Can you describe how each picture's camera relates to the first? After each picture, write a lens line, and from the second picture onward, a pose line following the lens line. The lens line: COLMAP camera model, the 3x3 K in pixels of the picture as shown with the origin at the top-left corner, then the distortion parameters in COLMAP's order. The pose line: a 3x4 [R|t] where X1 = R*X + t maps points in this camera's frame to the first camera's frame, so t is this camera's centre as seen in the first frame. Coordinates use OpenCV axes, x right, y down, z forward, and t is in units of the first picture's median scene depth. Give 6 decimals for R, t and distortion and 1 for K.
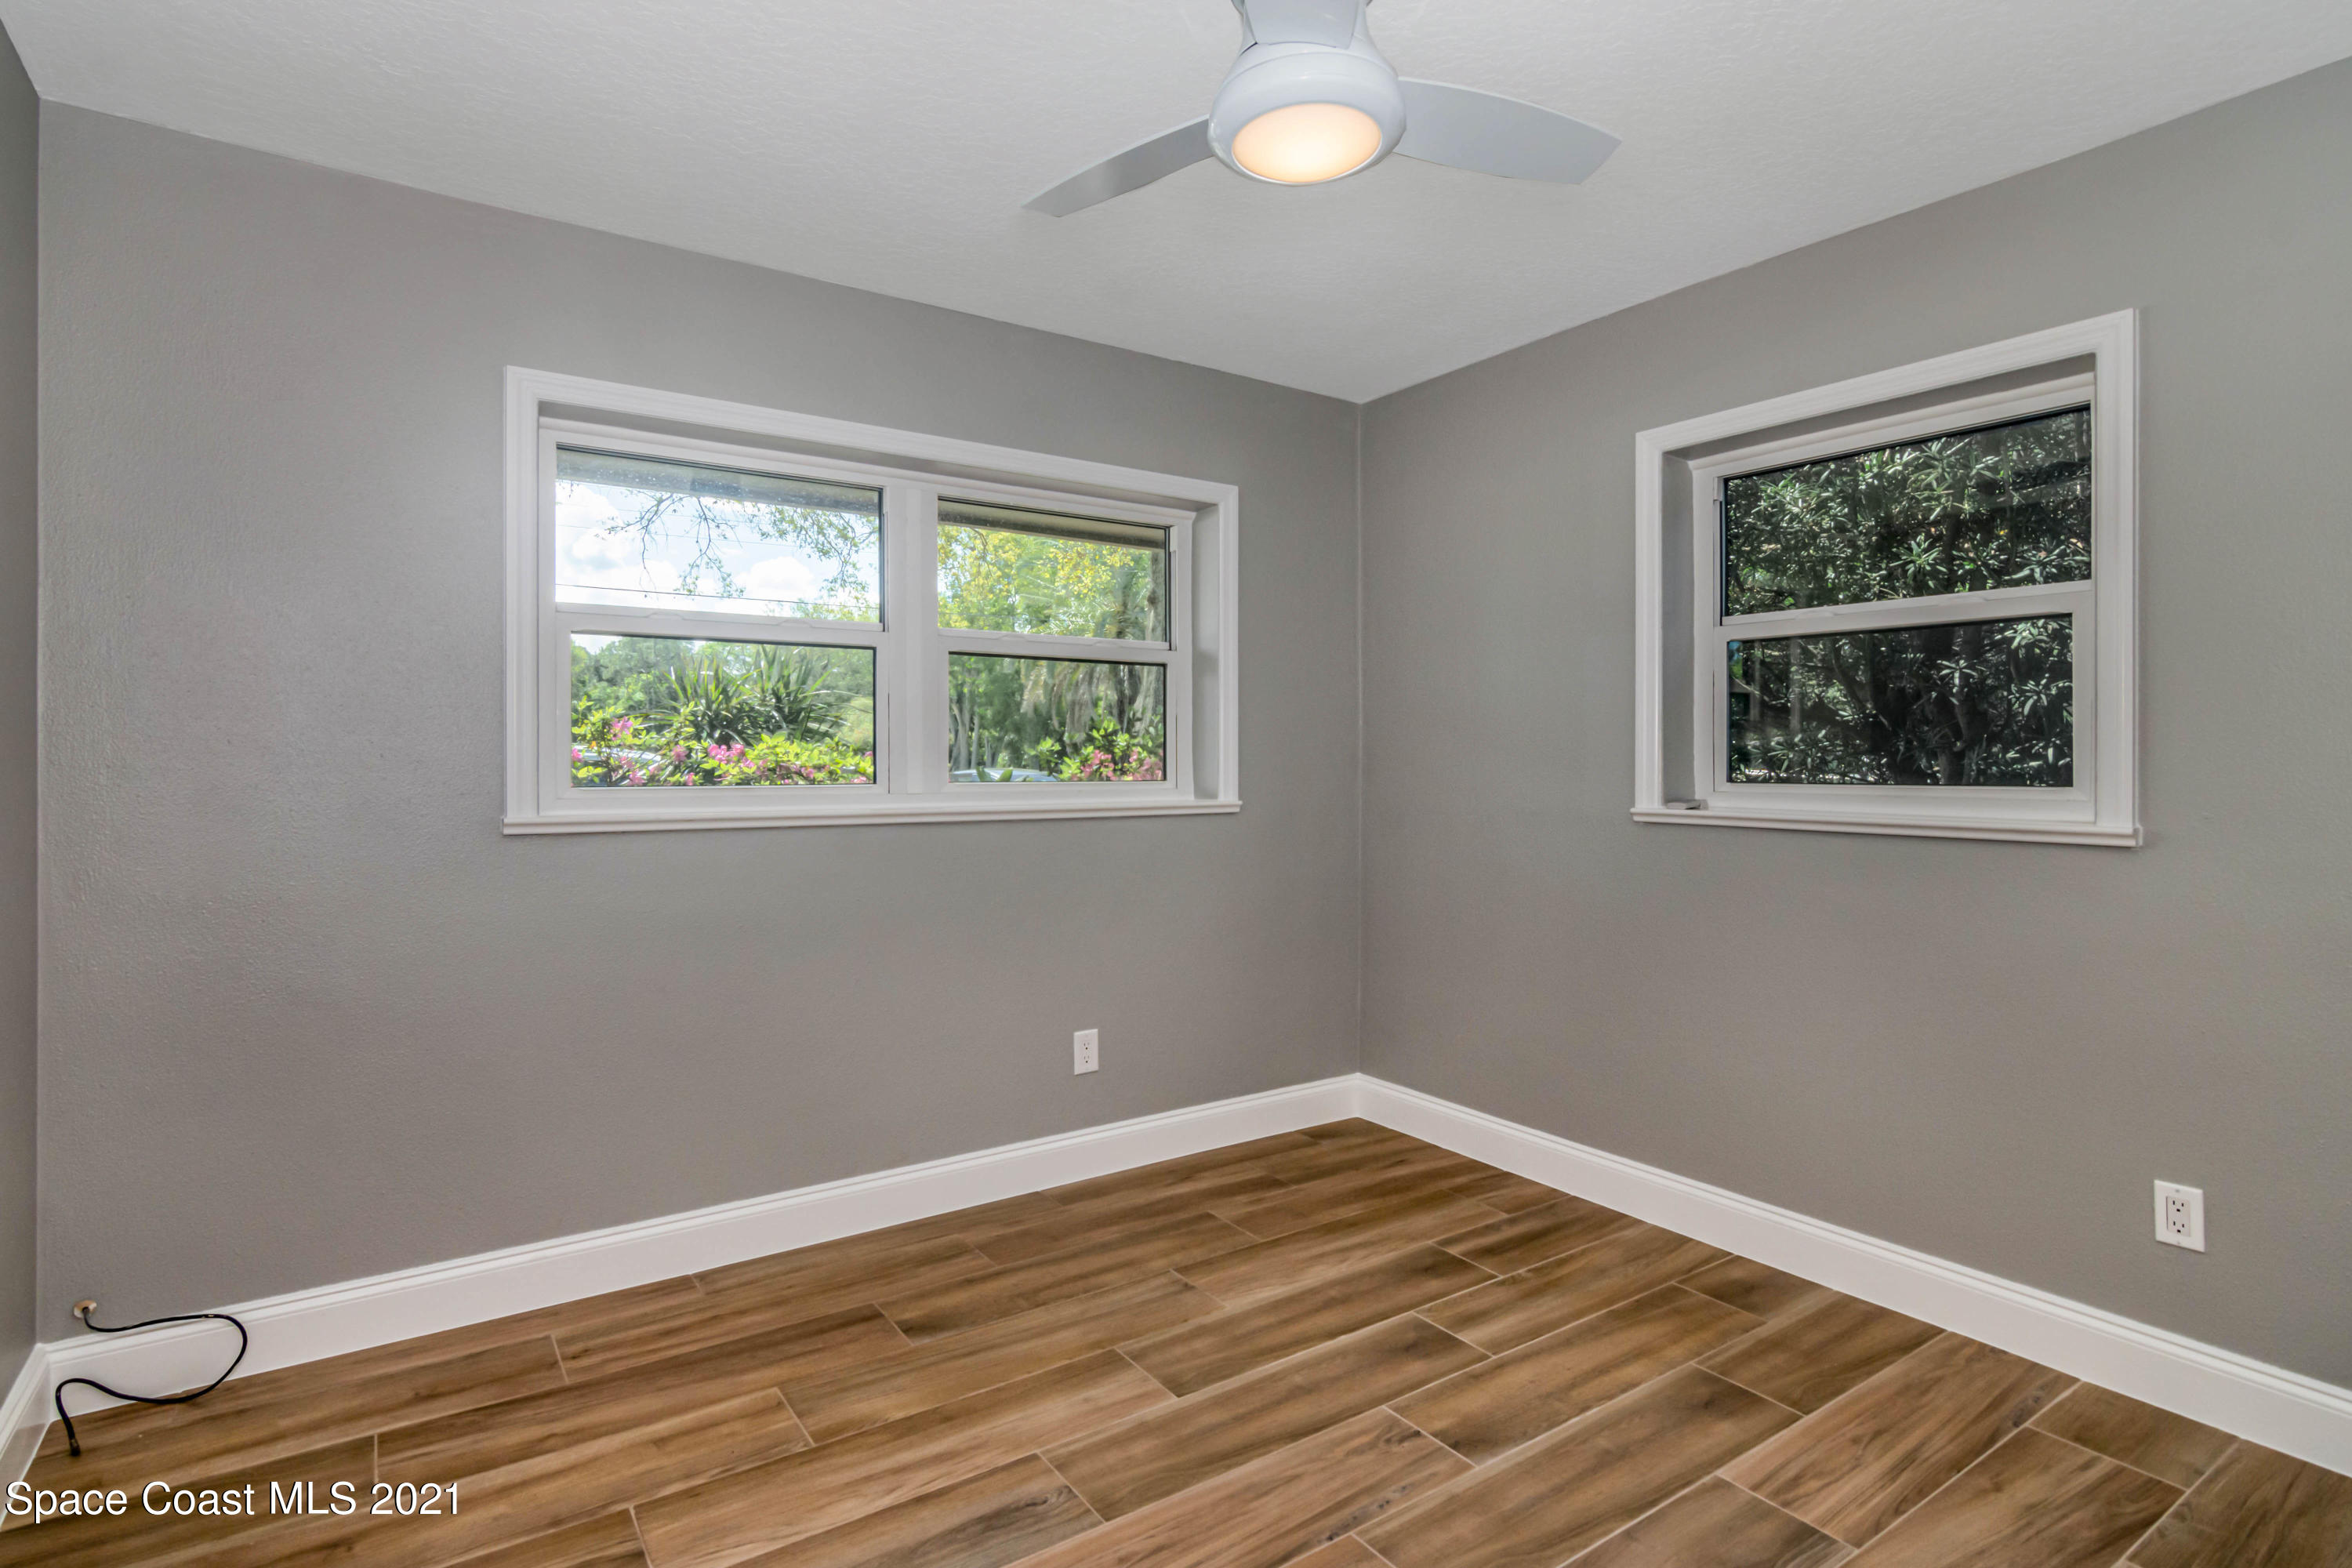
lens RADIAL K [[1184.3, 0, 1162.0], [0, 1184.3, 778.3], [0, 0, 1]] dist [-0.004207, 0.000407]
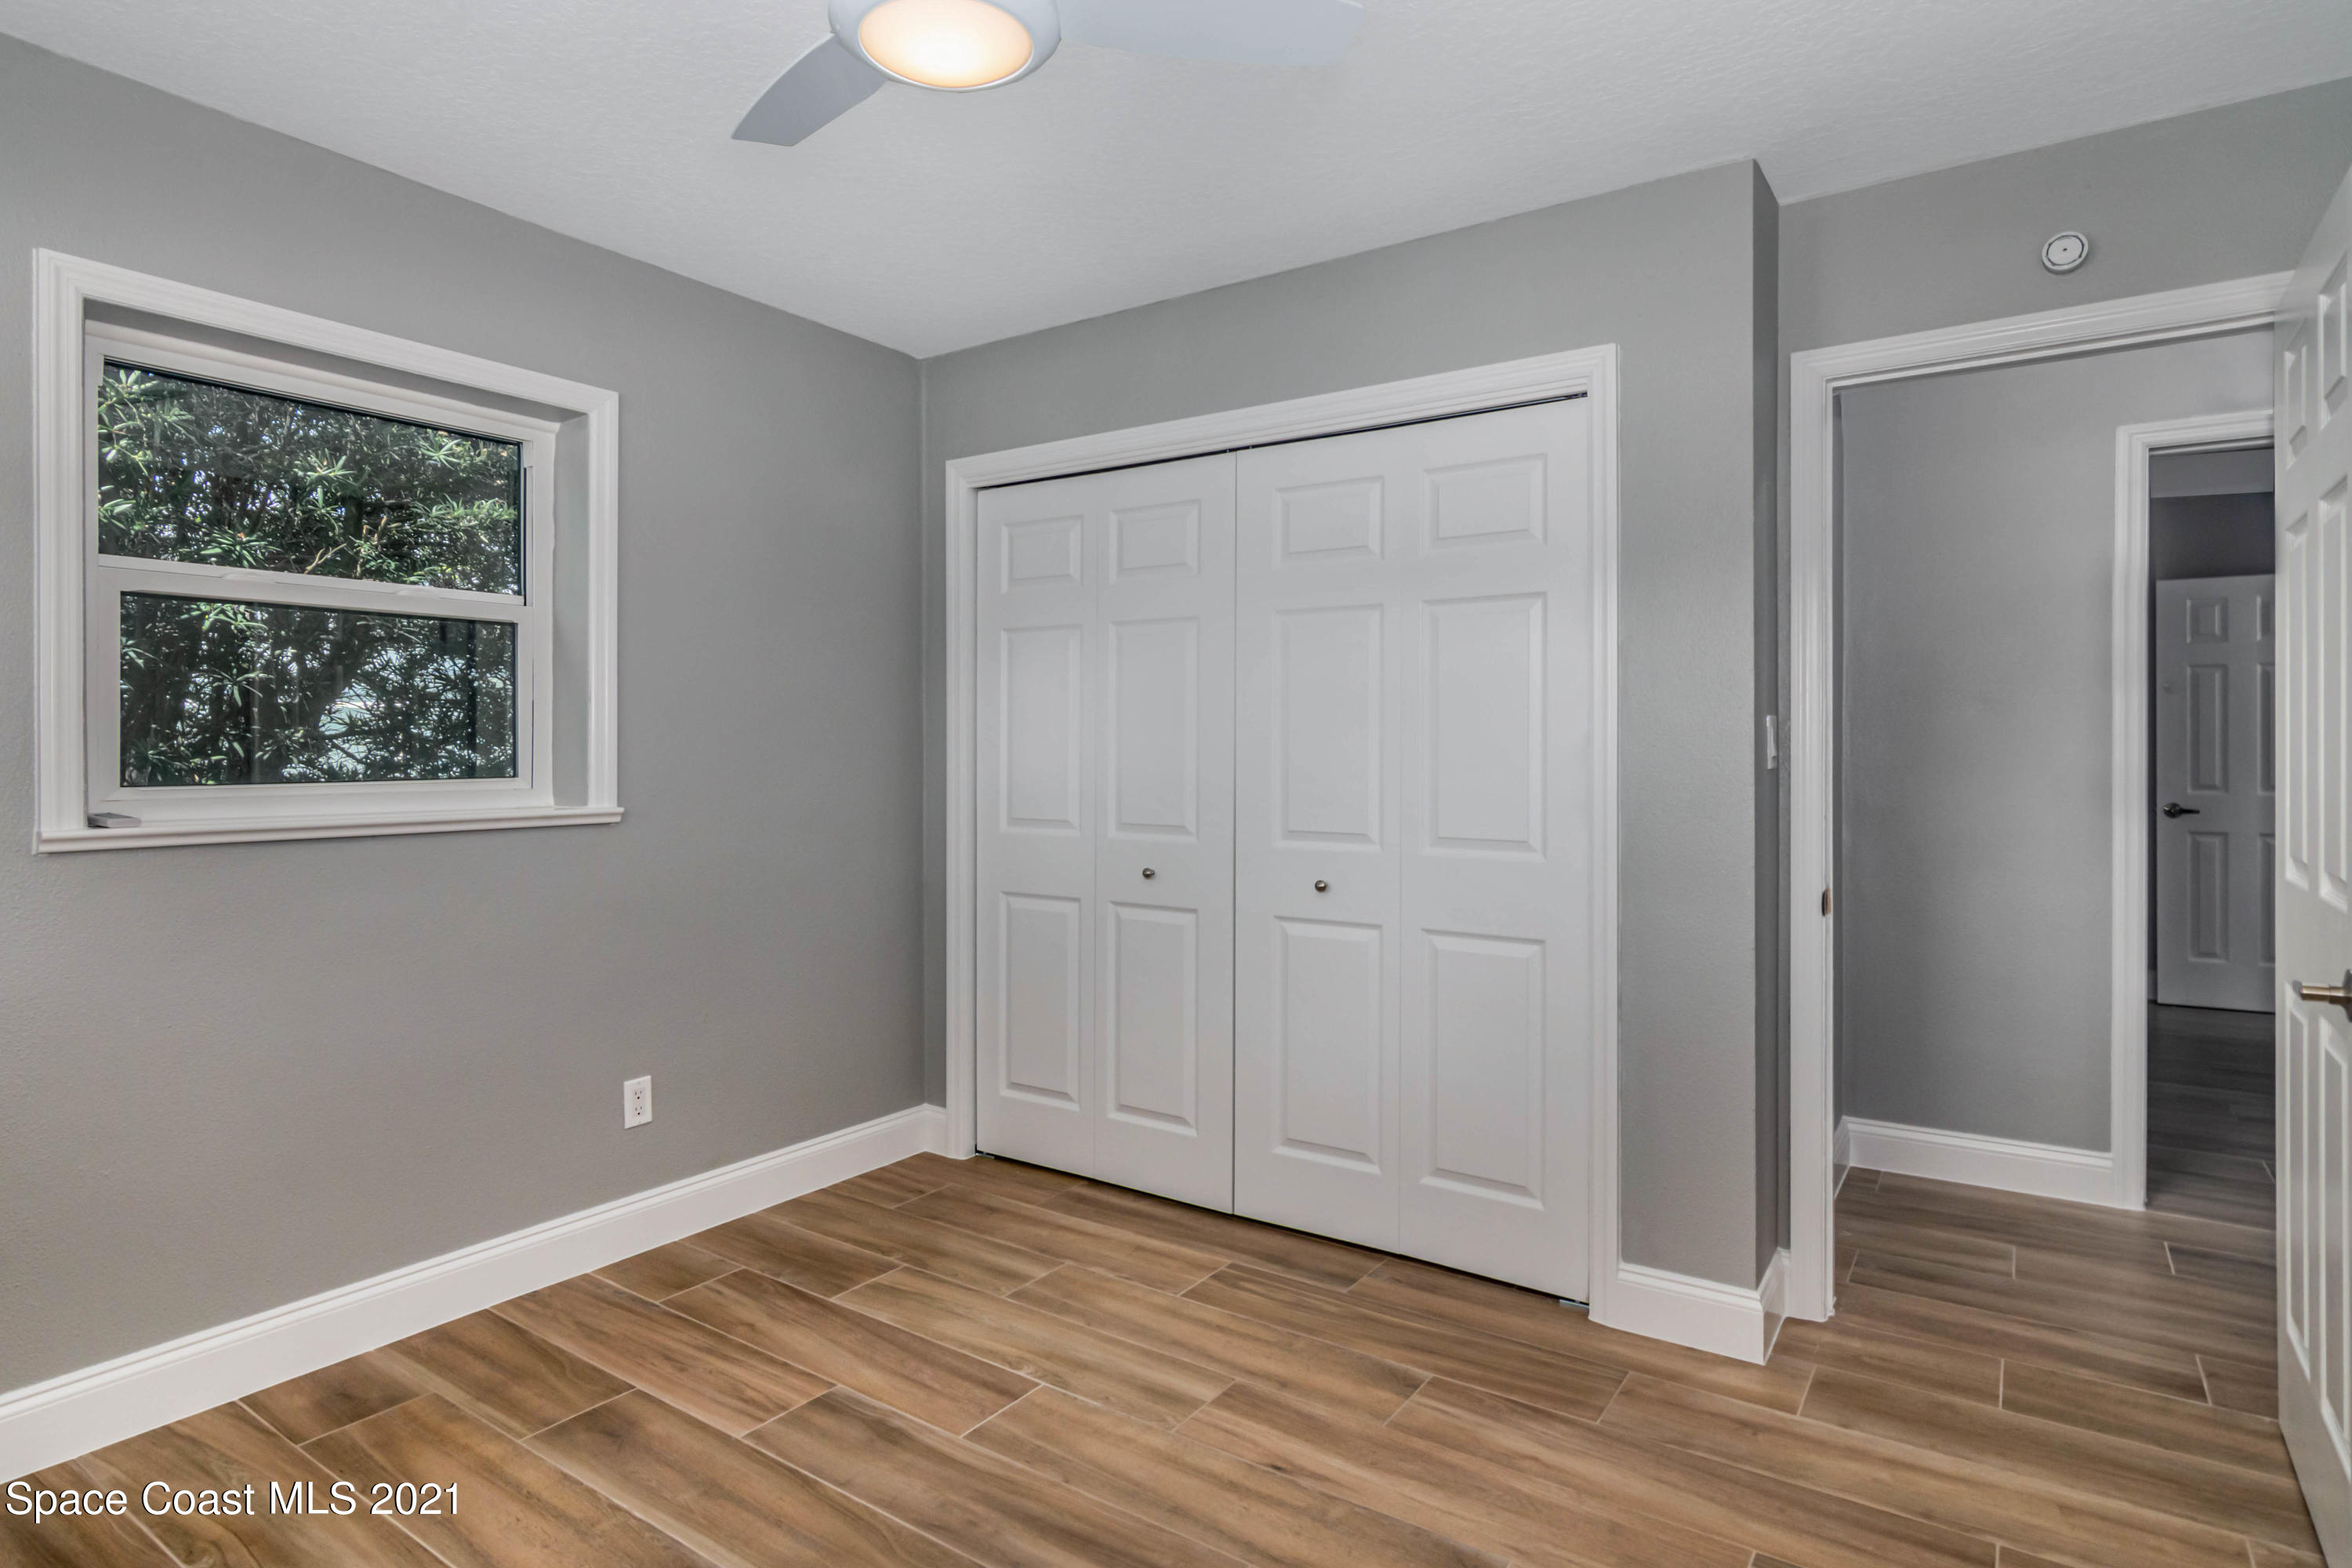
lens RADIAL K [[1184.3, 0, 1162.0], [0, 1184.3, 778.3], [0, 0, 1]] dist [-0.004207, 0.000407]
pose [[-0.345484, -0.011802, 0.938351, -0.541895], [0.024665, 0.999461, 0.021652, -0.001135], [-0.938101, 0.030625, -0.345006, 0.862751]]
